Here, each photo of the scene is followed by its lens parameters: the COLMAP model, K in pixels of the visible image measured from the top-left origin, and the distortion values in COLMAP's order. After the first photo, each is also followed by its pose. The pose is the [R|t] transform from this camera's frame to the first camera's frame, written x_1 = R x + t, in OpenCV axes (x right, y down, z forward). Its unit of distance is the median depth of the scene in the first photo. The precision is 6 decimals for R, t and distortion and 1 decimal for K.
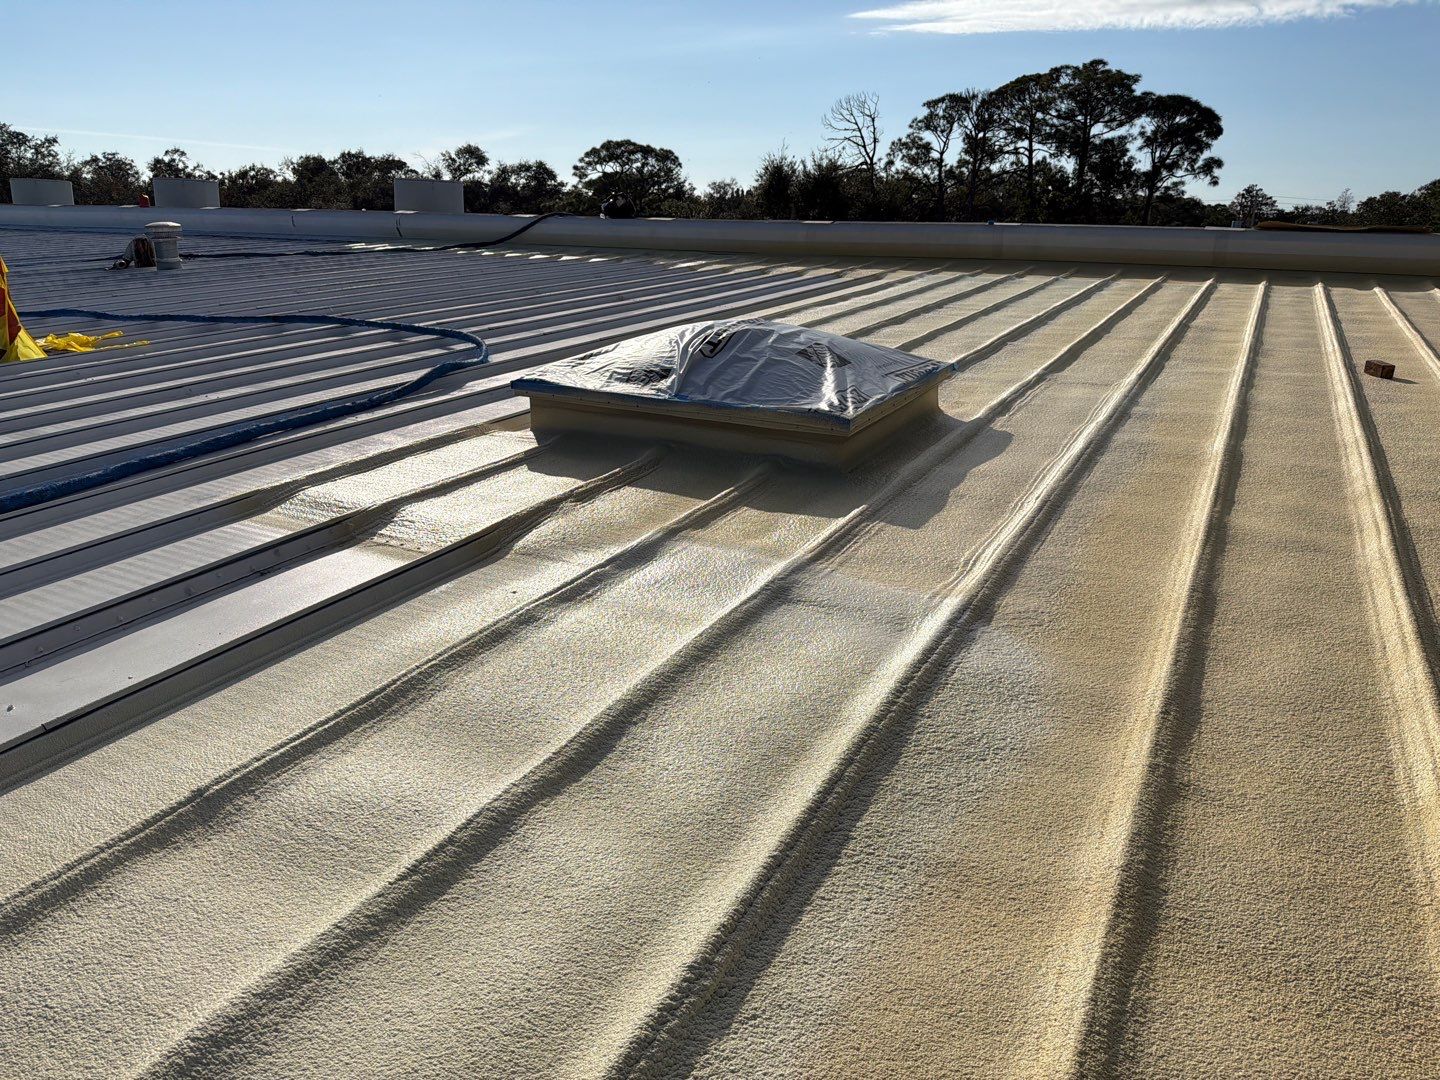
lens RADIAL K [[987.6, 0, 706.0], [0, 987.6, 533.2], [0, 0, 1]] dist [0.001426, -0.021970]
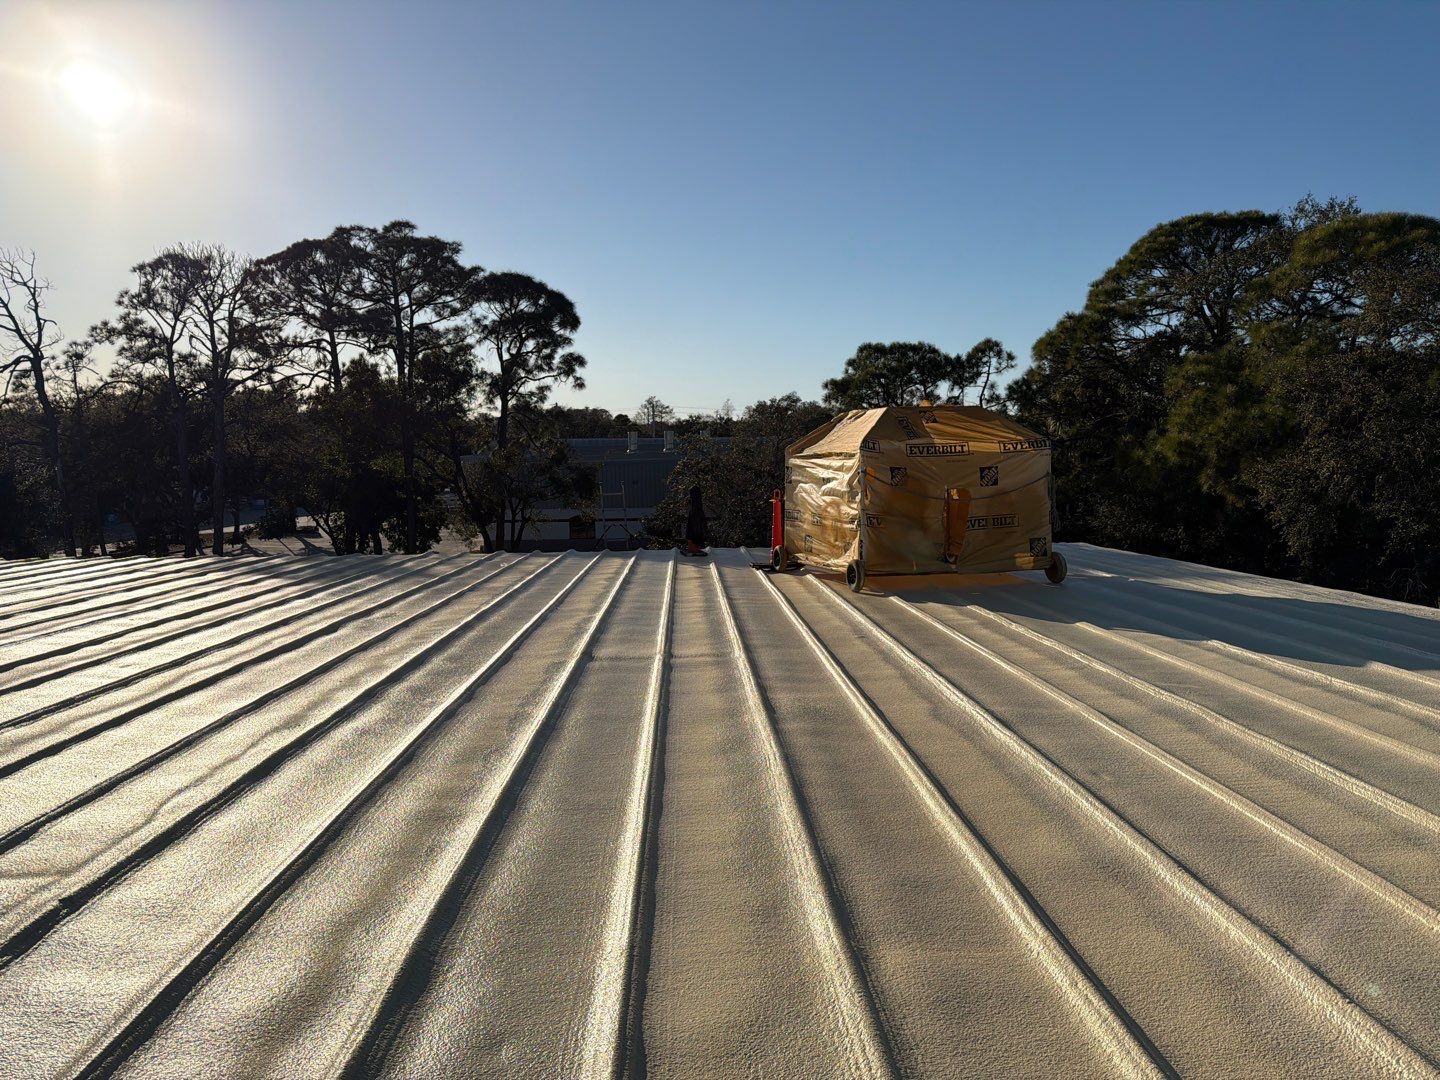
lens RADIAL K [[987.6, 0, 743.1], [0, 987.6, 558.6], [0, 0, 1]] dist [0.001426, -0.021970]
pose [[0.842023, -0.092282, 0.531489, 0.194910], [0.186230, 0.974413, -0.125851, -0.104742], [-0.506276, 0.204949, 0.837664, 0.316058]]
